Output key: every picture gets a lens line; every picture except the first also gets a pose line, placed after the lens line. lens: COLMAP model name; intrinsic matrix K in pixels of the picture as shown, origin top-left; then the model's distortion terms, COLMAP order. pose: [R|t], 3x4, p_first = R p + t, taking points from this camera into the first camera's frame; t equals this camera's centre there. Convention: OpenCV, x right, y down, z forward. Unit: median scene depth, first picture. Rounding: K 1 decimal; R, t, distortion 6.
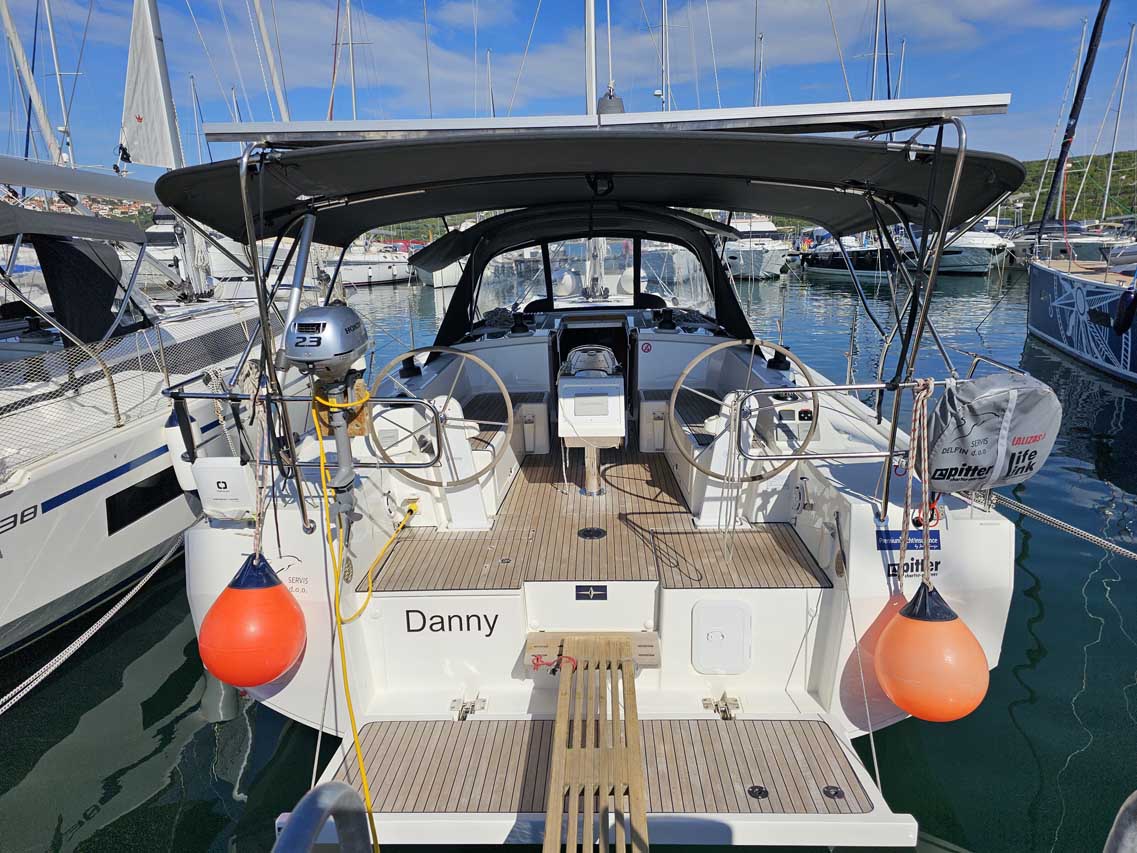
lens RADIAL K [[763.8, 0, 575.1], [0, 763.8, 425.0], [0, 0, 1]] dist [0.067245, -0.047699]
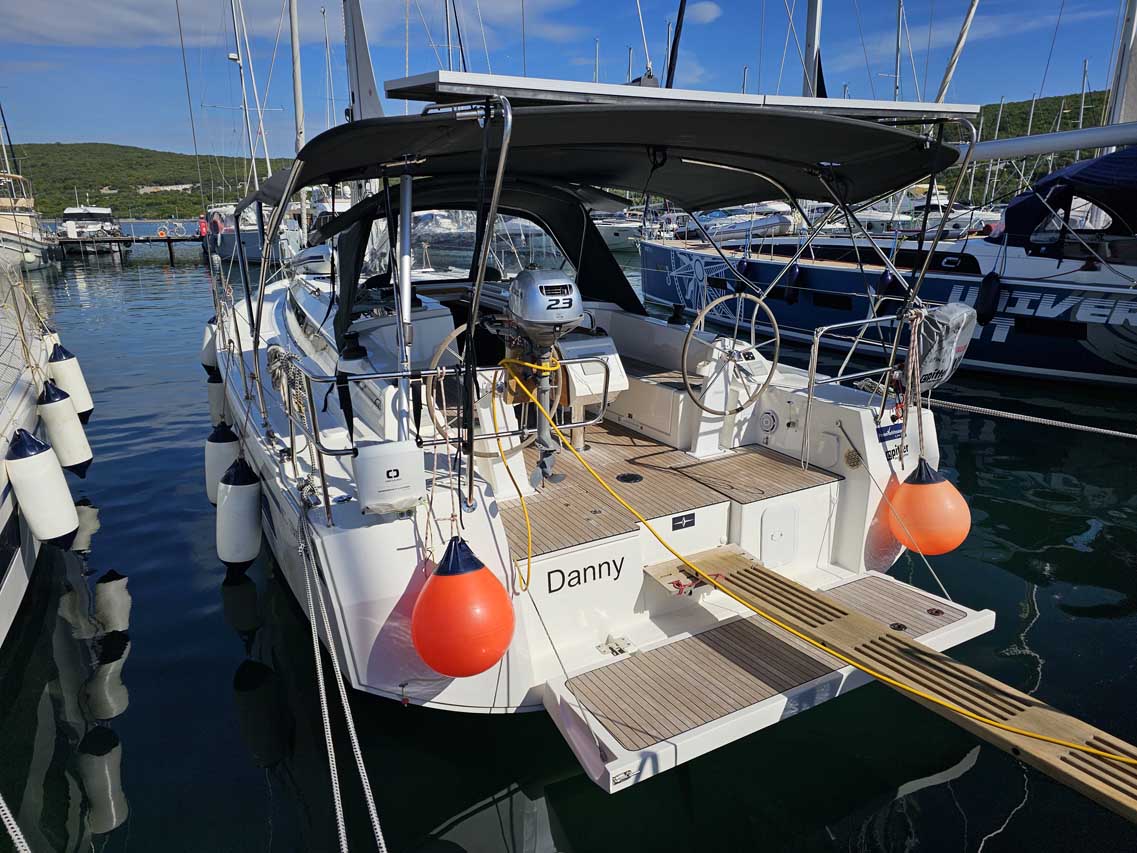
lens RADIAL K [[763.8, 0, 569.7], [0, 763.8, 426.0], [0, 0, 1]] dist [0.067245, -0.047699]
pose [[0.856536, -0.129199, 0.499654, -0.668926], [0.117916, 0.991541, 0.054251, -0.002416], [-0.502437, 0.012449, 0.864524, 0.106387]]
